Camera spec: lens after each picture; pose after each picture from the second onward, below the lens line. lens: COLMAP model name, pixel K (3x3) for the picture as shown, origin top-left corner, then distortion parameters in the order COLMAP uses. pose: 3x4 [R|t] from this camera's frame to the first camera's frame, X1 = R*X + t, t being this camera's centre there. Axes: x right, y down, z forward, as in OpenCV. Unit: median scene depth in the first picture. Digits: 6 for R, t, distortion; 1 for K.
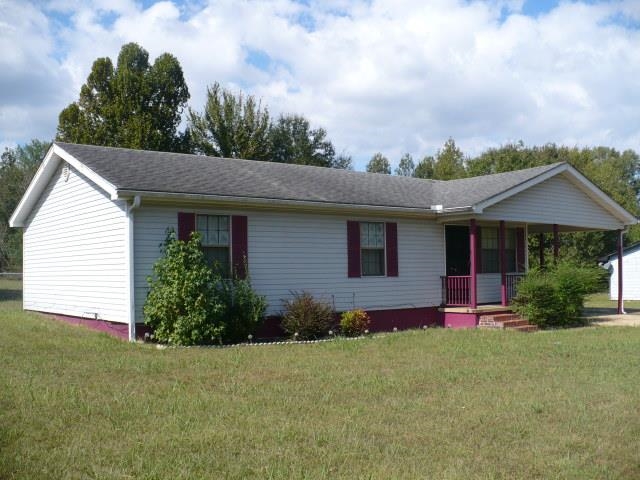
lens RADIAL K [[717.4, 0, 320.0], [0, 717.4, 240.0], [0, 0, 1]] dist [-0.207970, 0.013413]
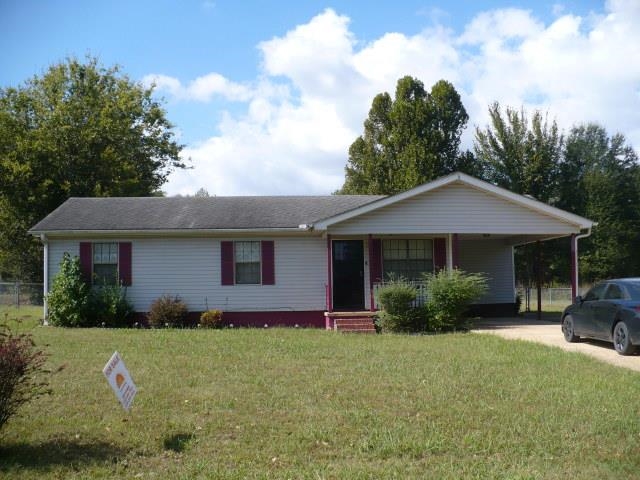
lens RADIAL K [[717.4, 0, 320.0], [0, 717.4, 240.0], [0, 0, 1]] dist [-0.207970, 0.013413]
pose [[0.819128, -0.042031, -0.572068, 0.251176], [0.029950, 0.999085, -0.030520, 0.004177], [0.572828, 0.007866, 0.819638, 0.011619]]
